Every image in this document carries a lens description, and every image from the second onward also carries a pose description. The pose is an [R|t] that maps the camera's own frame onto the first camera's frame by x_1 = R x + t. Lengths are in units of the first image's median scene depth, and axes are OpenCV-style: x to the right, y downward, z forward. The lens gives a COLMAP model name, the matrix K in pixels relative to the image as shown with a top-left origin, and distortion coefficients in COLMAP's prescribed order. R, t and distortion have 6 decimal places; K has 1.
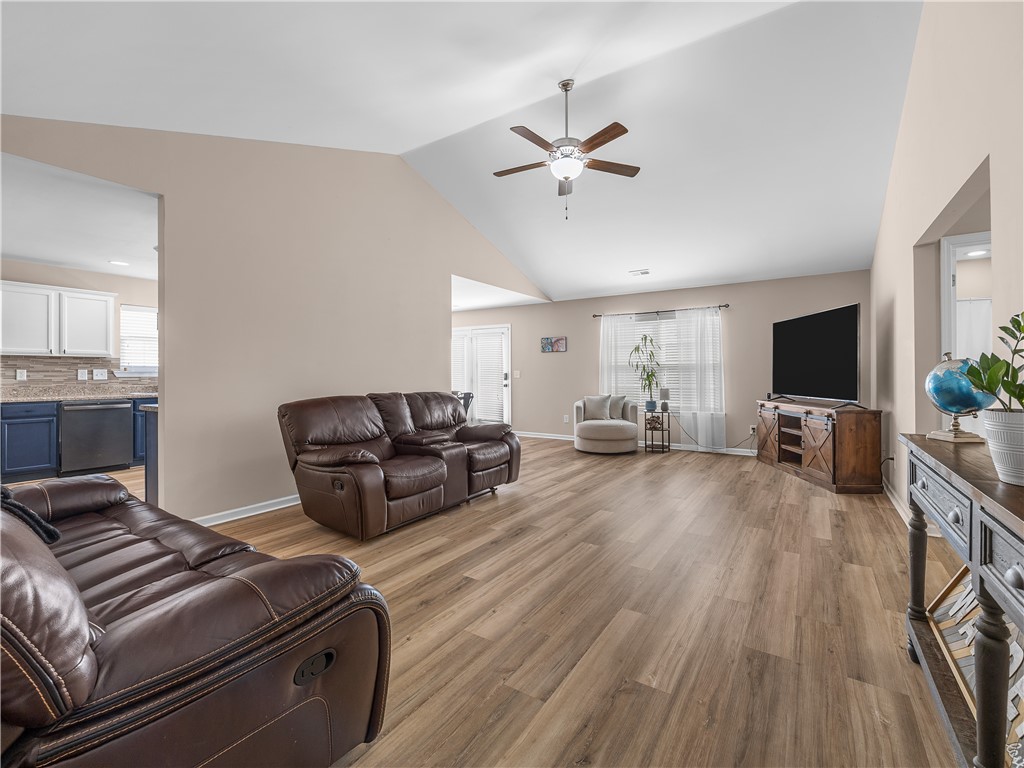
lens RADIAL K [[440.5, 0, 532.5], [0, 440.5, 374.1], [0, 0, 1]] dist [-0.002951, -0.000226]
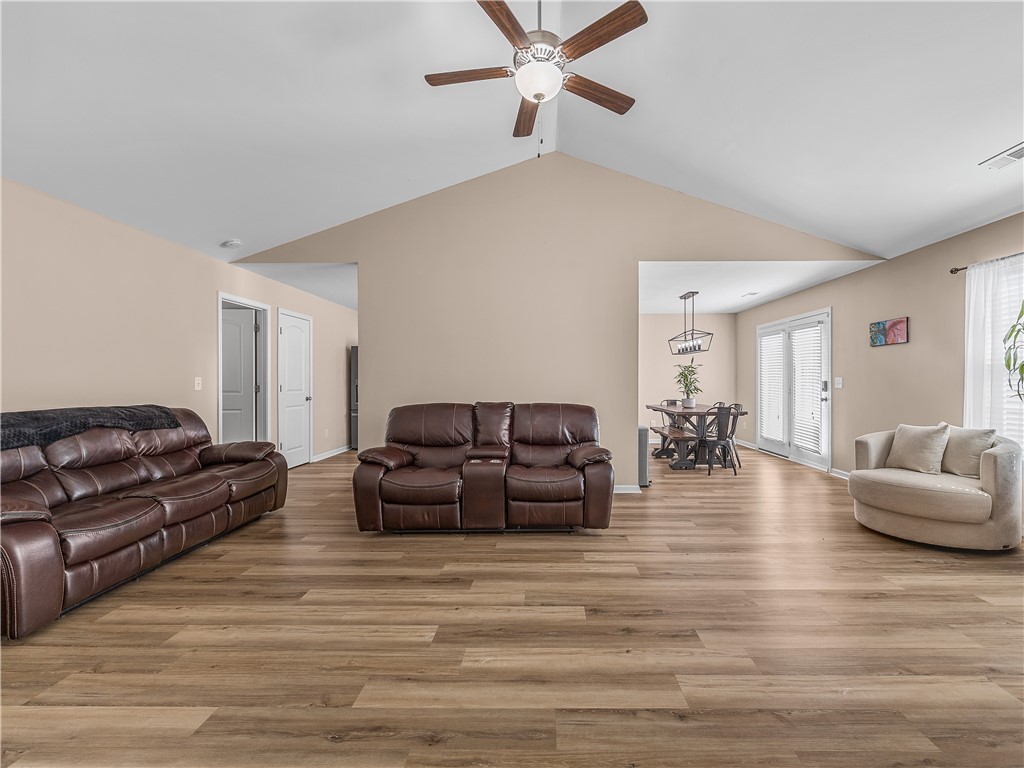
lens RADIAL K [[442.3, 0, 540.9], [0, 442.3, 385.8], [0, 0, 1]] dist [-0.002250, -0.000412]
pose [[0.528997, 0.011684, -0.848543, 0.476827], [0.000230, 0.999903, 0.013911, -0.006928], [0.848623, -0.007554, 0.528943, 0.461046]]
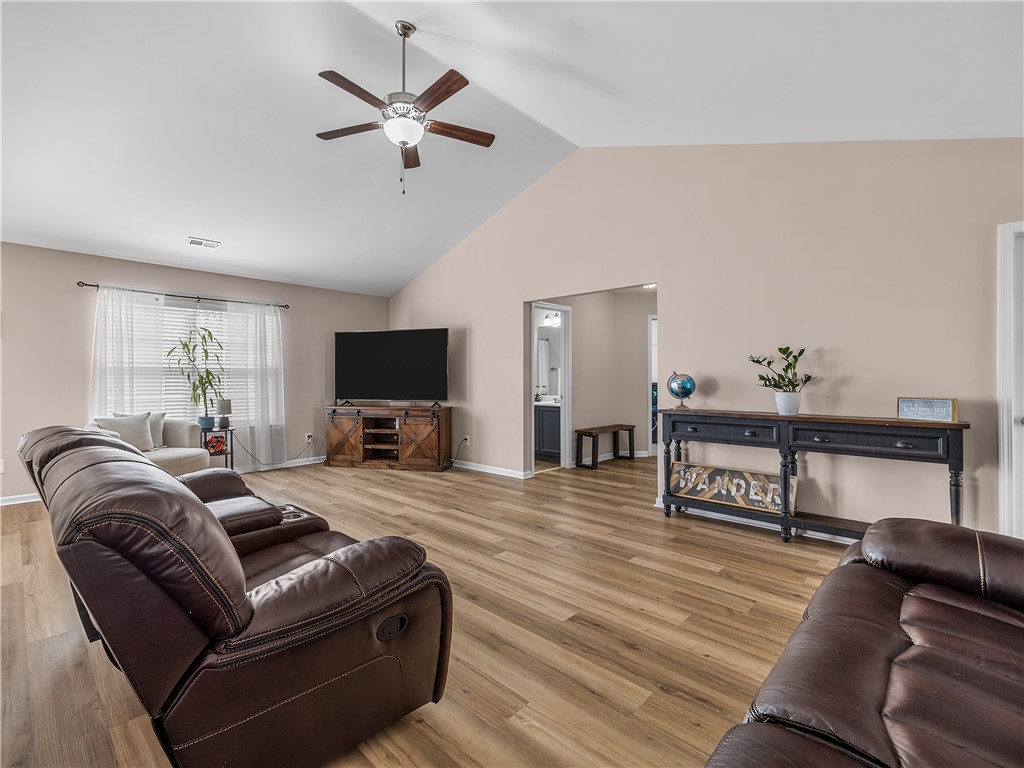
lens RADIAL K [[471.2, 0, 481.3], [0, 471.2, 377.9], [0, 0, 1]] dist [0.012374, -0.000057]
pose [[0.219786, 0.004942, 0.975536, -0.538924], [0.000334, 0.999987, -0.005141, -0.001115], [-0.975548, 0.001456, 0.219781, 0.478973]]
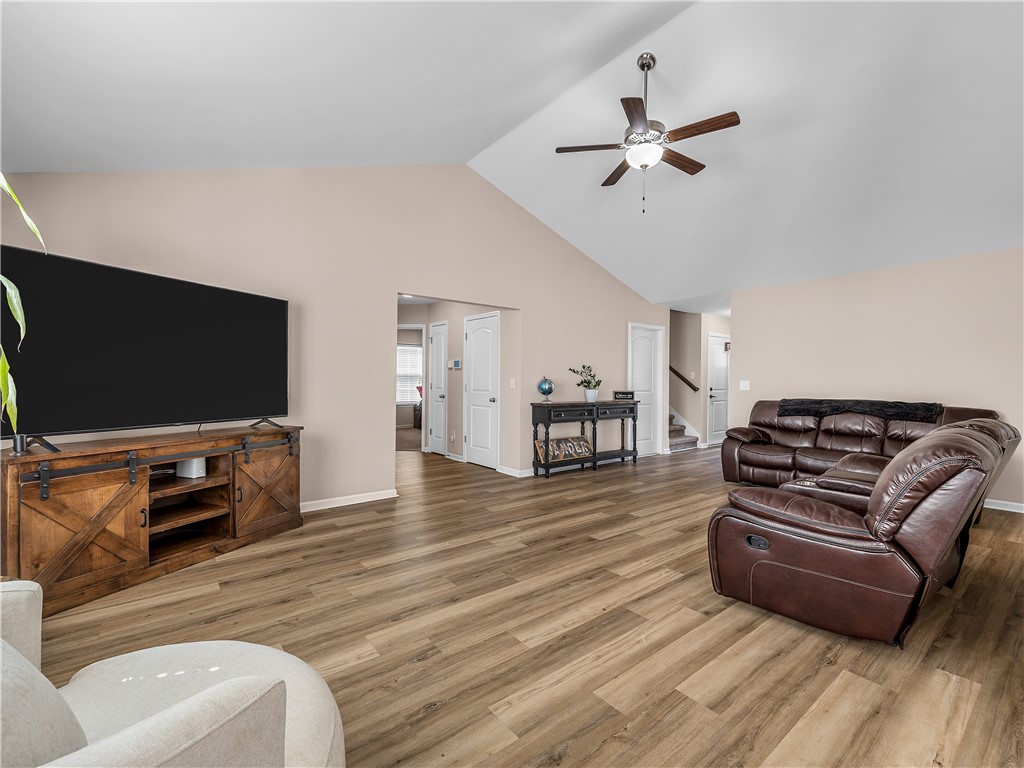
lens RADIAL K [[458.1, 0, 529.3], [0, 458.1, 383.3], [0, 0, 1]] dist [0.001080, 0.000152]
pose [[-0.951277, -0.003579, 0.308317, 0.007108], [-0.002936, 0.999992, 0.002548, -0.003553], [-0.308324, 0.001518, -0.951280, 1.411794]]
